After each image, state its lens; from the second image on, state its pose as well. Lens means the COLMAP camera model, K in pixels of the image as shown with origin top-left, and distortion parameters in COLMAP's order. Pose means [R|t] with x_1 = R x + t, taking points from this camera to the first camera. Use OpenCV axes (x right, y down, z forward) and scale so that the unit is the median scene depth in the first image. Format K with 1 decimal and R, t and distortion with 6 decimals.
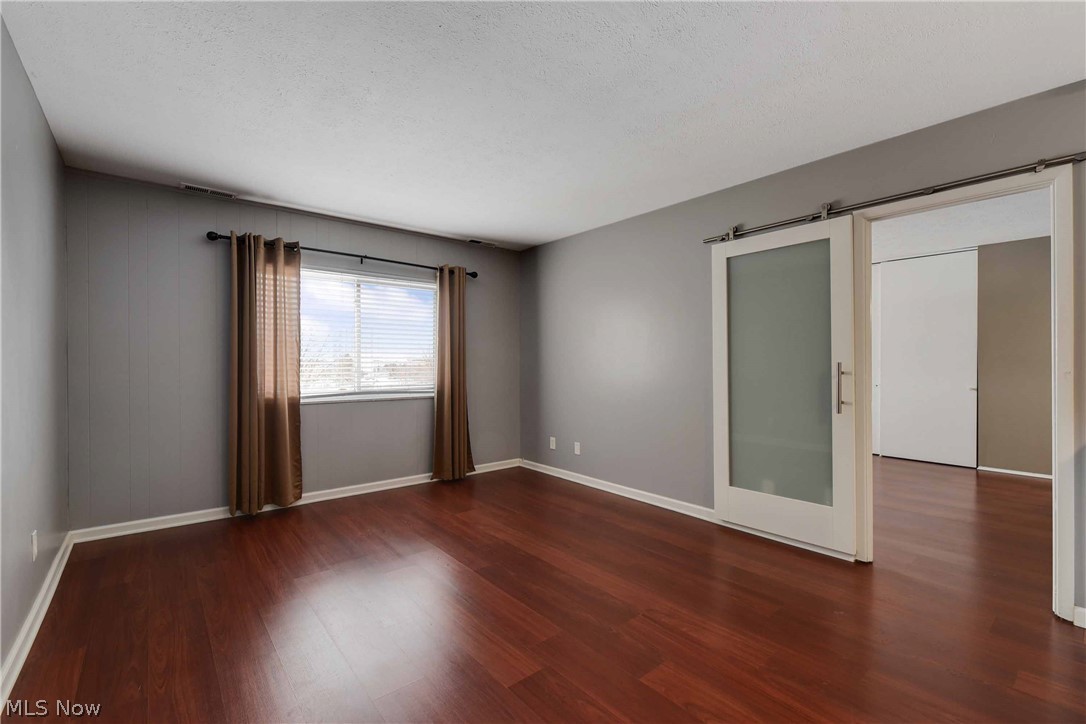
lens RADIAL K [[463.8, 0, 538.1], [0, 463.8, 356.2], [0, 0, 1]] dist [-0.000497, 0.000012]
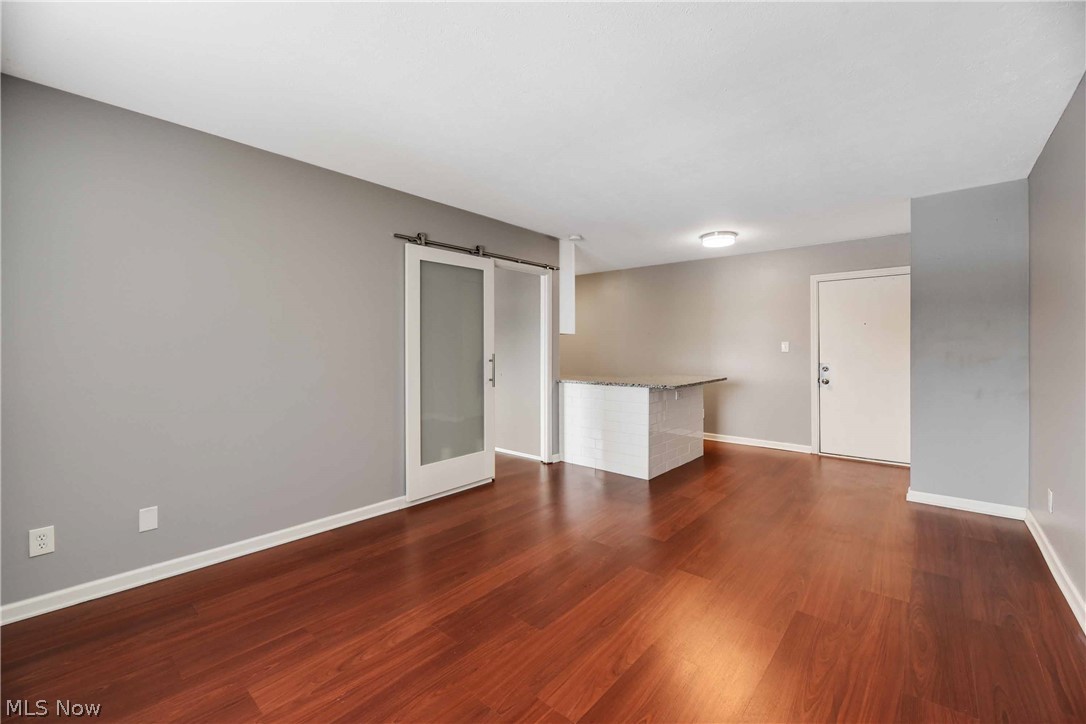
lens RADIAL K [[436.7, 0, 542.7], [0, 436.7, 348.0], [0, 0, 1]] dist [-0.010834, -0.000149]
pose [[-0.151359, 0.006381, 0.988458, -0.672358], [-0.006276, 0.999953, -0.007417, 0.003467], [-0.988459, -0.007326, -0.151312, 0.879647]]
